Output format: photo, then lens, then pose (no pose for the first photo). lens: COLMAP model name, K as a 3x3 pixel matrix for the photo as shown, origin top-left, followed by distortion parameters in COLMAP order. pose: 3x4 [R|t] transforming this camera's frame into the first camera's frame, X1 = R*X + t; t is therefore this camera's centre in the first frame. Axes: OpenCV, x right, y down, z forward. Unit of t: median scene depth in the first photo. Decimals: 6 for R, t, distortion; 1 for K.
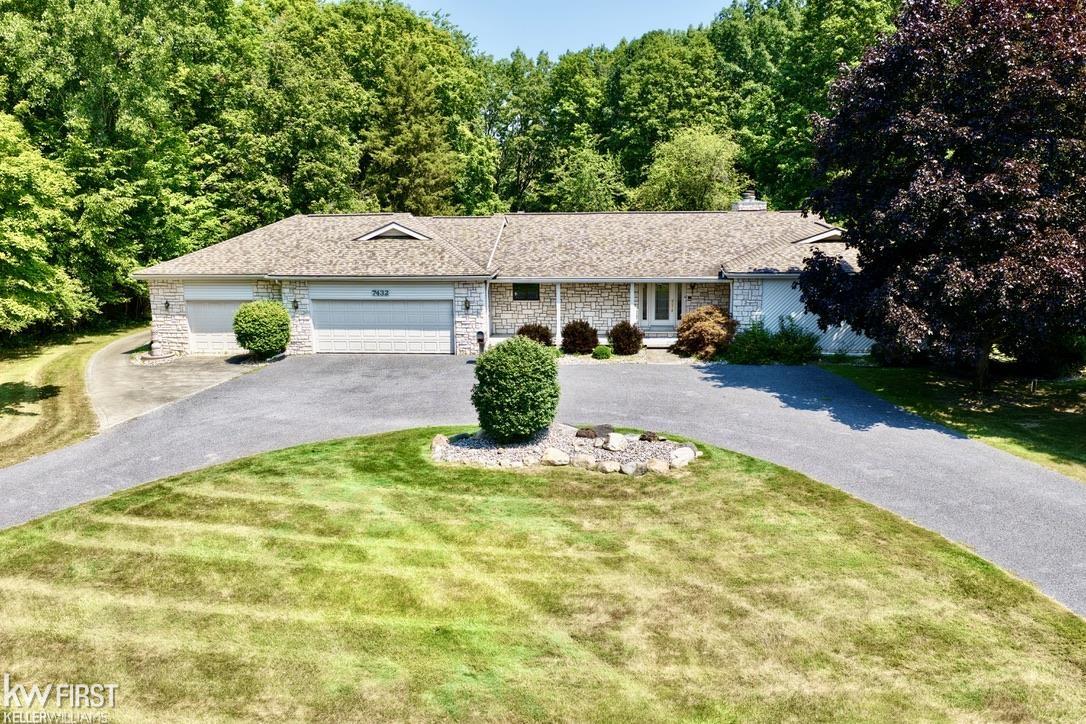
lens RADIAL K [[875.0, 0, 543.0], [0, 875.0, 362.0], [0, 0, 1]] dist [-0.004225, -0.005964]
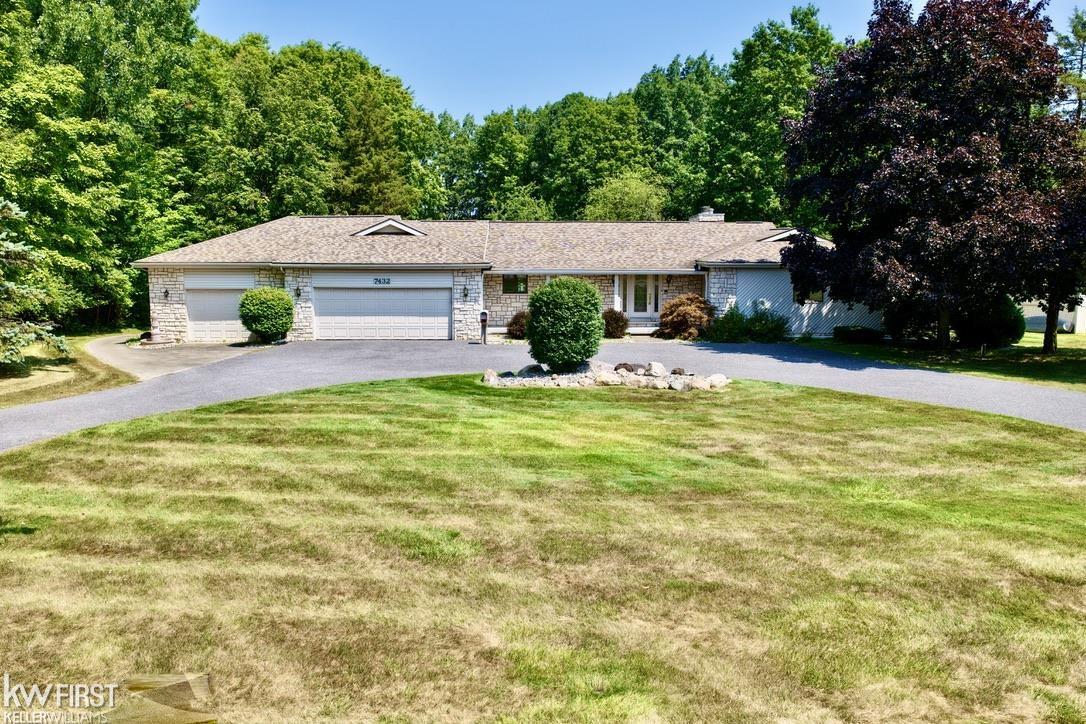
lens RADIAL K [[852.3, 0, 543.0], [0, 852.3, 362.0], [0, 0, 1]] dist [-0.010865, 0.005399]
pose [[0.993629, 0.001859, 0.112687, -0.102669], [0.006693, 0.997126, -0.075471, 0.091967], [-0.112503, 0.075744, 0.990760, -0.030589]]
